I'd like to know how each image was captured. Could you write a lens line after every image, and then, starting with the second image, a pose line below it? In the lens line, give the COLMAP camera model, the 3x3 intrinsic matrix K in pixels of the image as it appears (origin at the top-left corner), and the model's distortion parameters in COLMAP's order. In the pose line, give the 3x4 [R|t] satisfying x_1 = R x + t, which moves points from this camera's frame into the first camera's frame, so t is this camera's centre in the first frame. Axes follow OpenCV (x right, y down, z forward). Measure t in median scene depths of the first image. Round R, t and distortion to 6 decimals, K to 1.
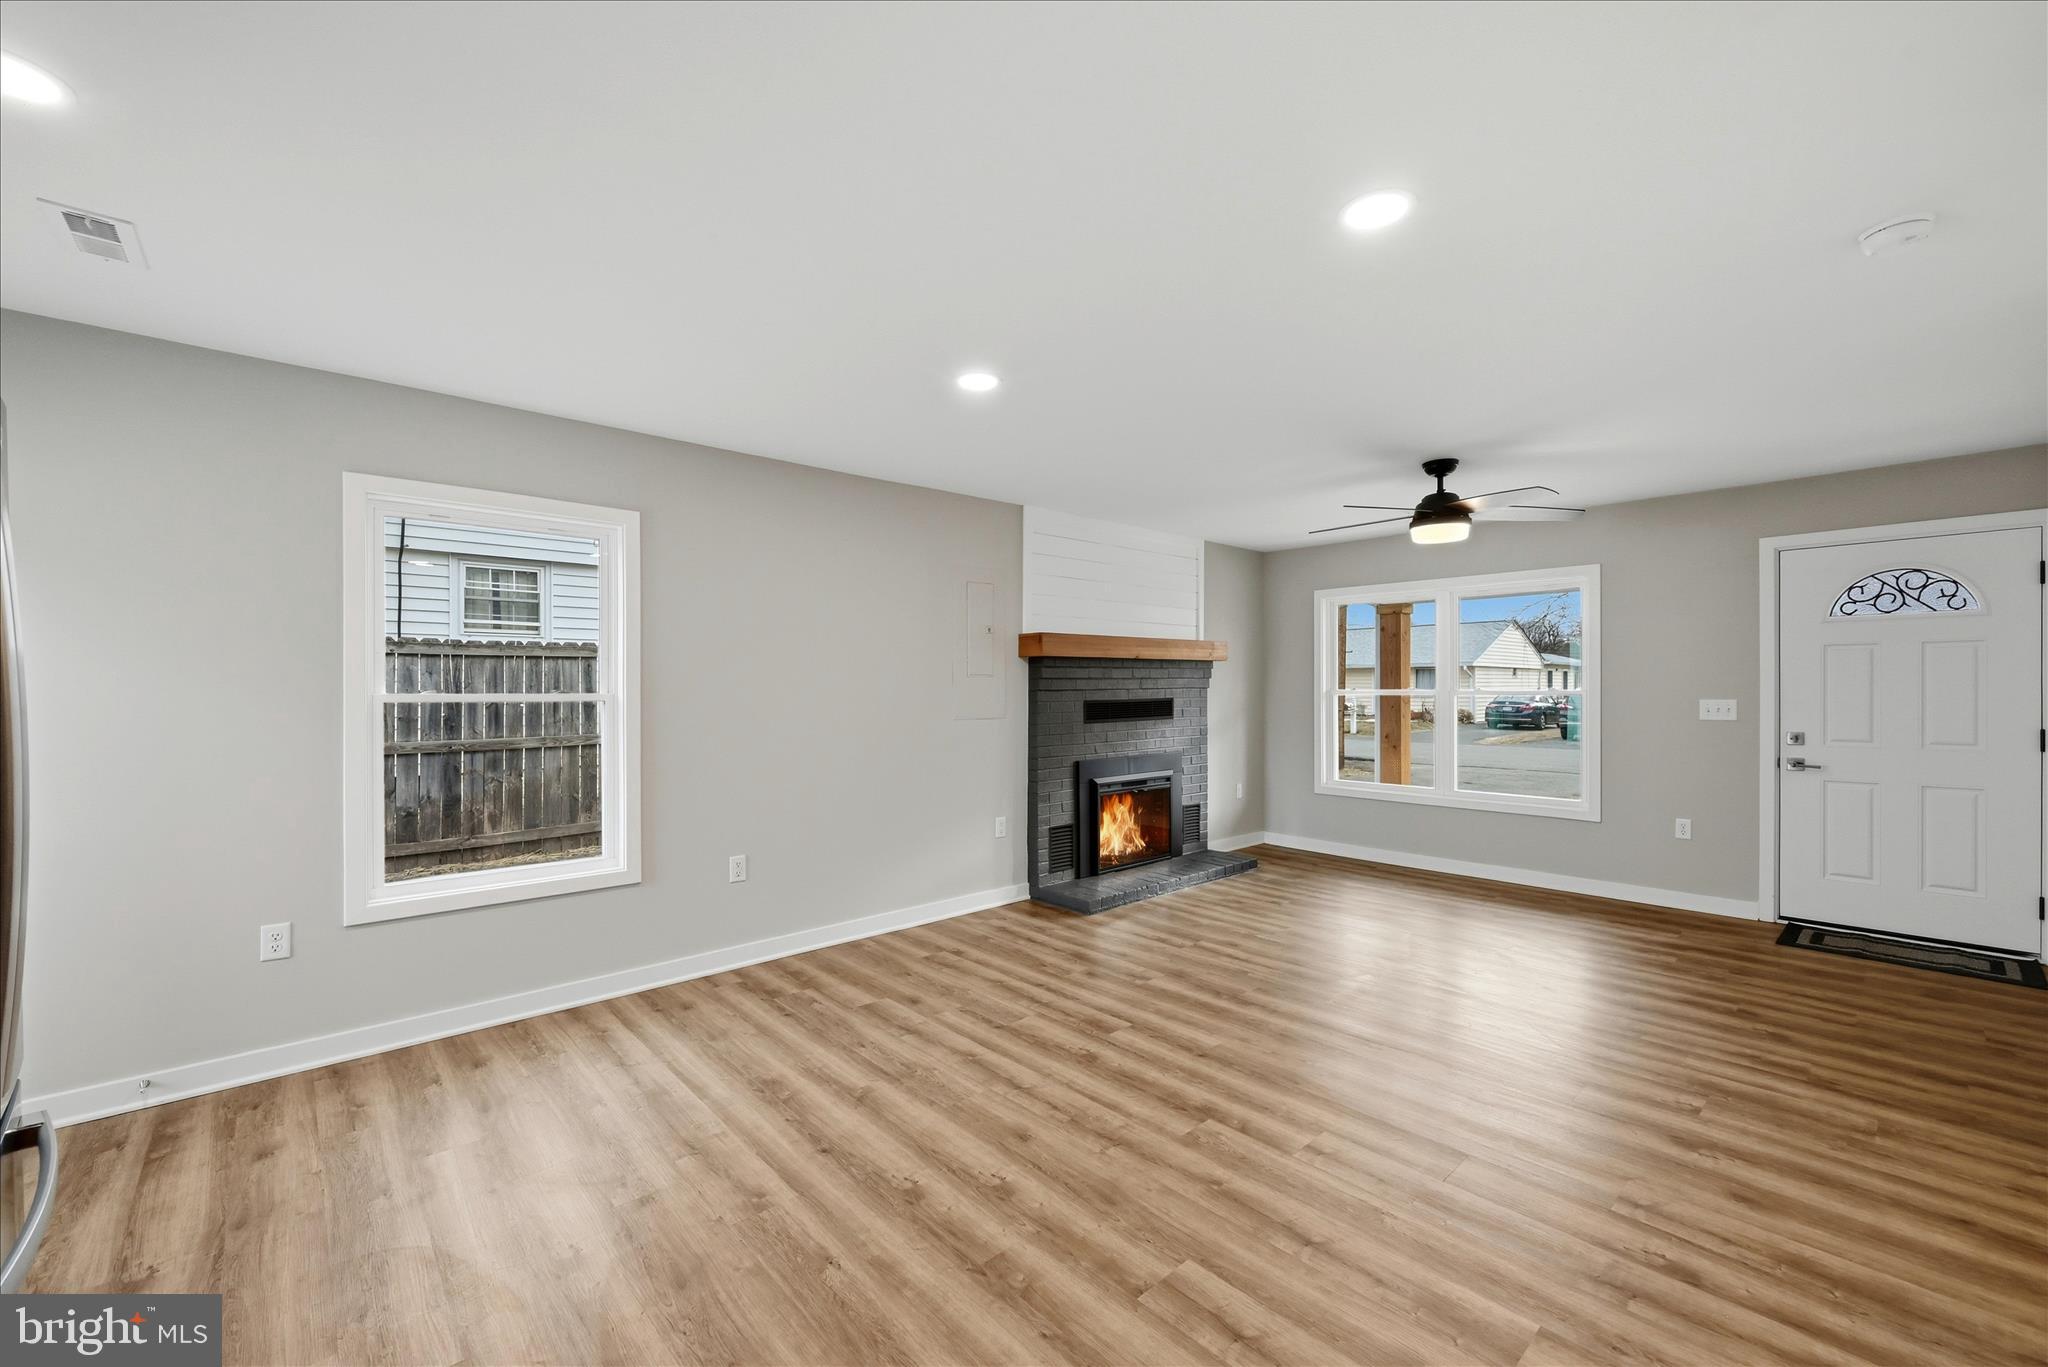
lens RADIAL K [[811.1, 0, 1025.7], [0, 811.1, 685.4], [0, 0, 1]] dist [-0.001401, -0.000325]
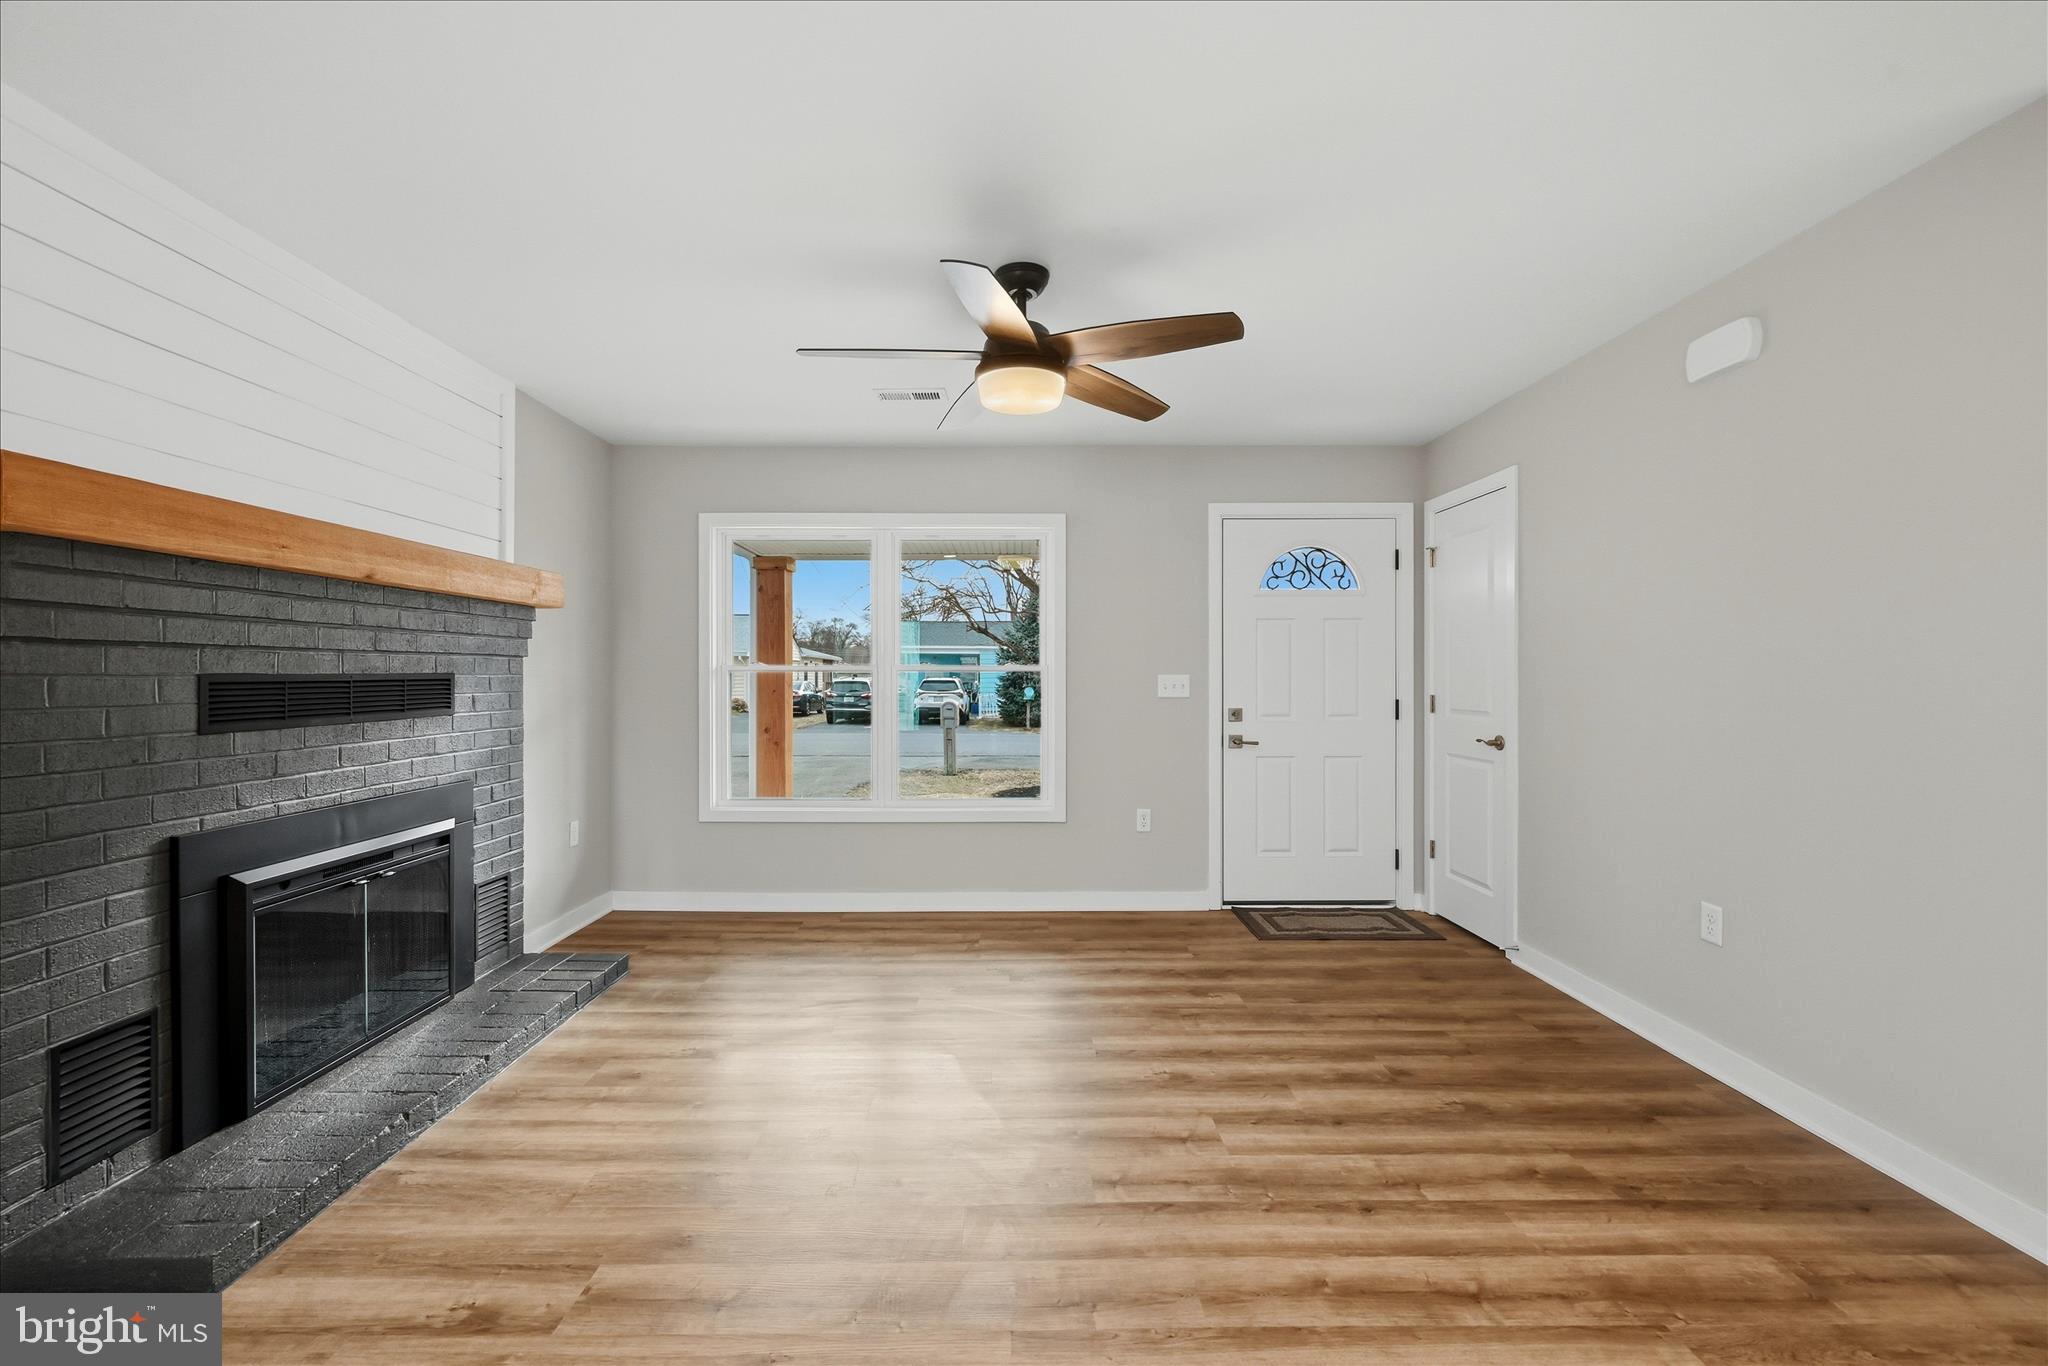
lens RADIAL K [[811.1, 0, 1008.4], [0, 811.1, 682.7], [0, 0, 1]] dist [-0.001401, -0.000325]
pose [[0.667482, -0.000984, 0.744625, 0.043527], [-0.004524, 0.999975, 0.005377, 0.019432], [-0.744612, -0.006958, 0.667461, 0.465854]]
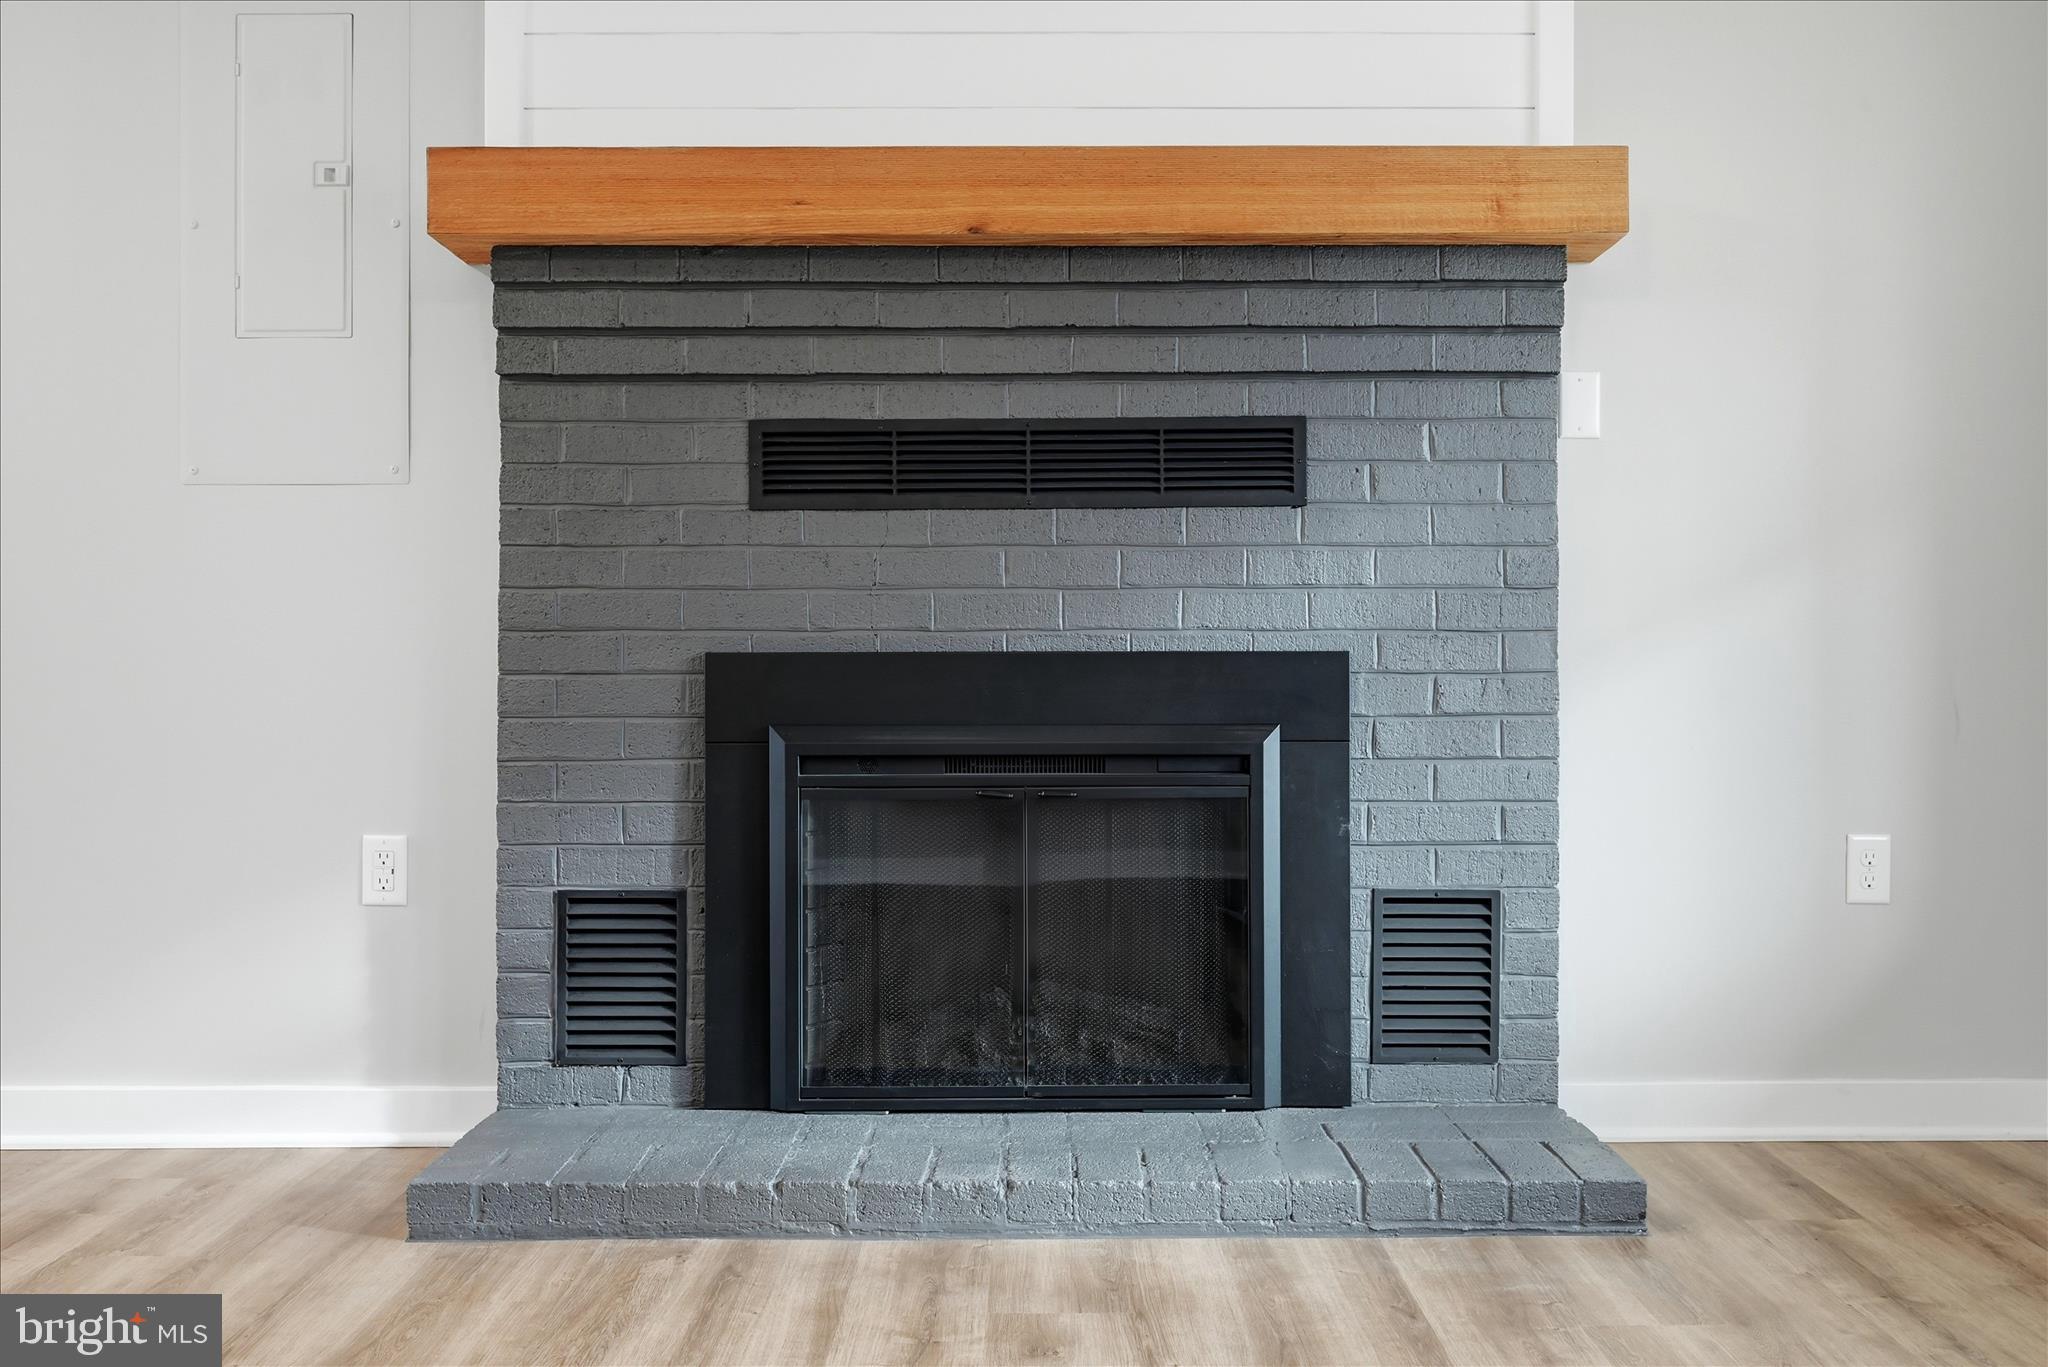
lens RADIAL K [[1812.9, 0, 1040.3], [0, 1812.9, 656.6], [0, 0, 1]] dist [0.003405, -0.008869]
pose [[0.752633, -0.001788, -0.658438, 0.519199], [0.000780, 0.999998, -0.001823, 0.095085], [0.658440, 0.000858, 0.752633, 0.631374]]
